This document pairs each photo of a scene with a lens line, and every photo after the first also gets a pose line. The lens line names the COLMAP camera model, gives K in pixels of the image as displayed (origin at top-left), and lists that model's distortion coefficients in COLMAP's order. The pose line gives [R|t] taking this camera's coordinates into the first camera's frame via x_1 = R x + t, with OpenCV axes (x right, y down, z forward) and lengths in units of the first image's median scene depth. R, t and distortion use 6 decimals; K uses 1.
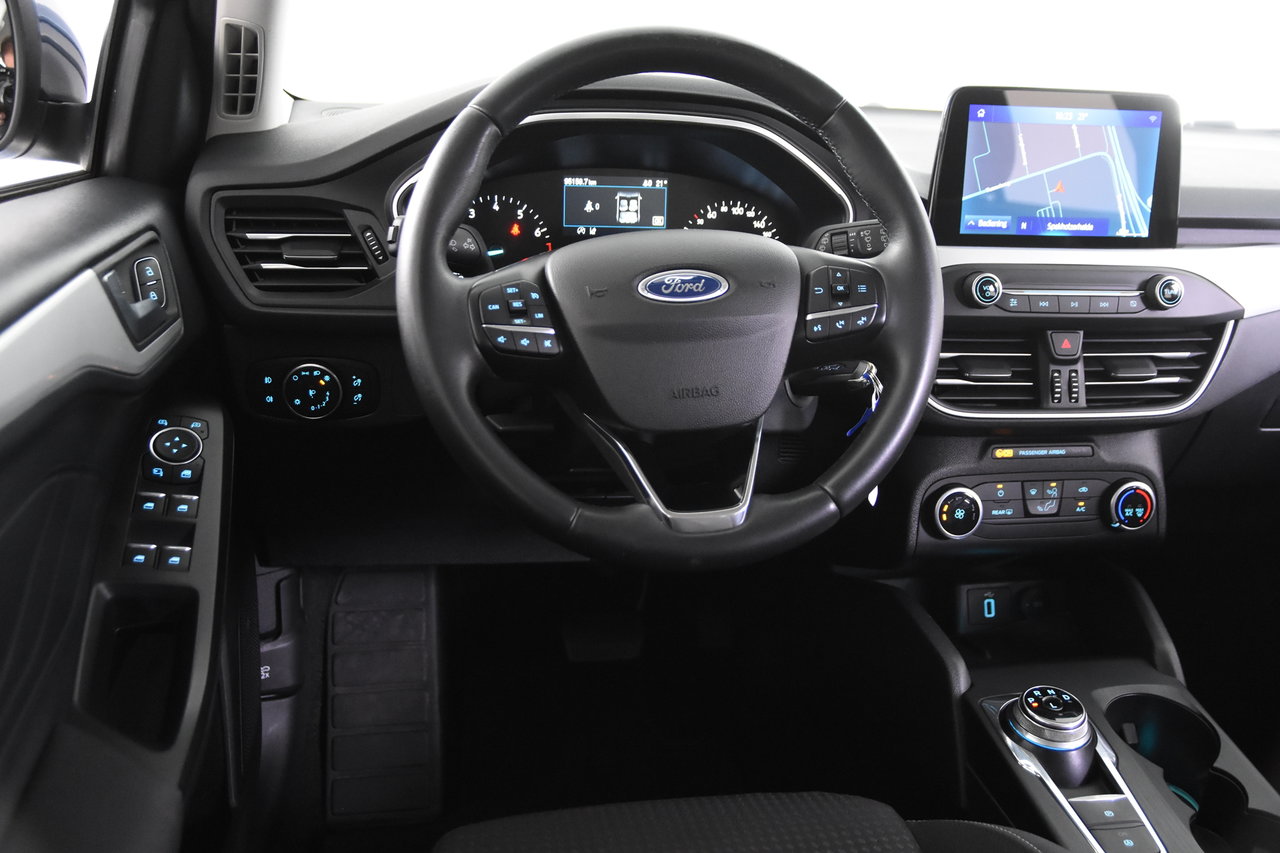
lens RADIAL K [[1243.6, 0, 646.7], [0, 1243.6, 436.5], [0, 0, 1]] dist [-0.044595, 0.015475]
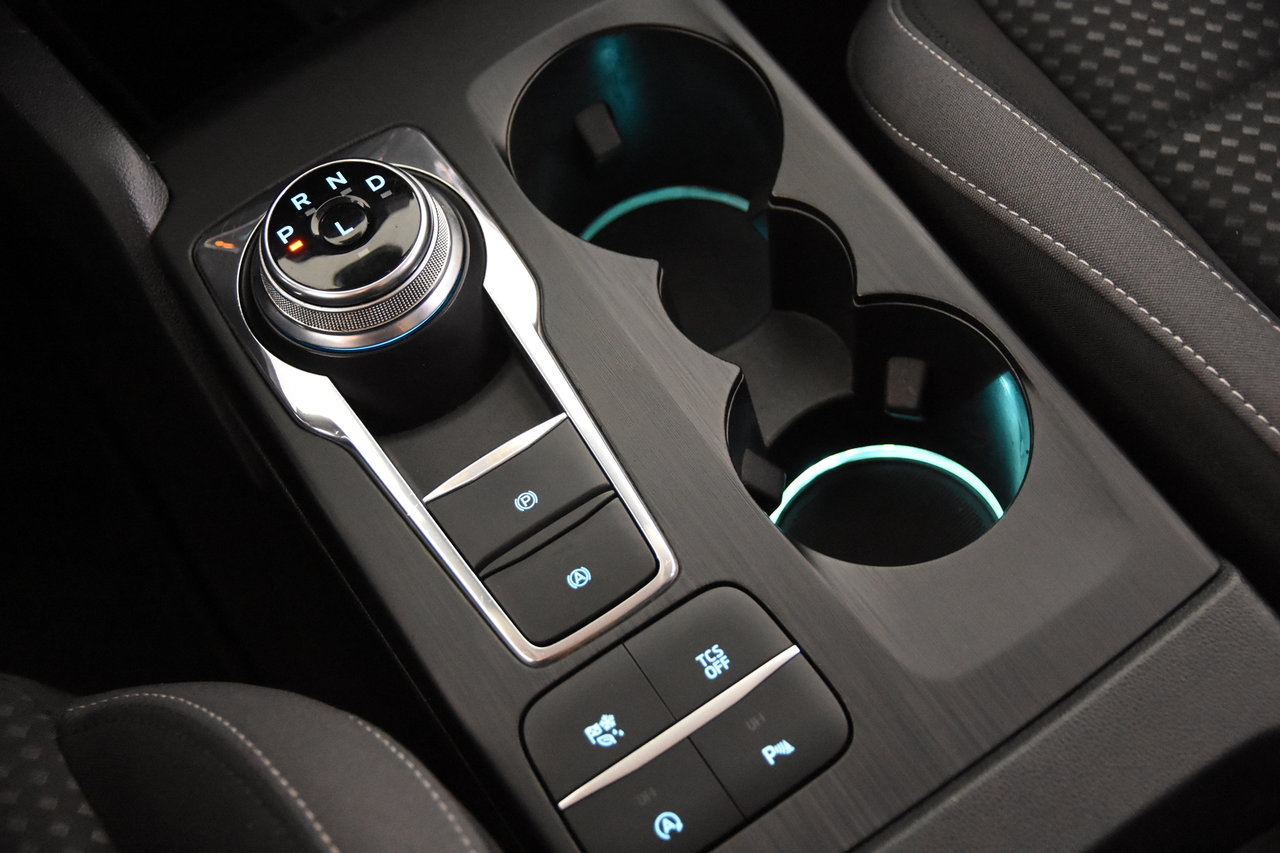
lens RADIAL K [[1577.8, 0, 640.0], [0, 1577.8, 426.5], [0, 0, 1]] dist [-0.025323, -0.006847]
pose [[0.912008, -0.406180, 0.057093, 0.329091], [0.293627, 0.743704, 0.600573, 0.006293], [-0.286401, -0.530963, 0.797529, 0.524604]]
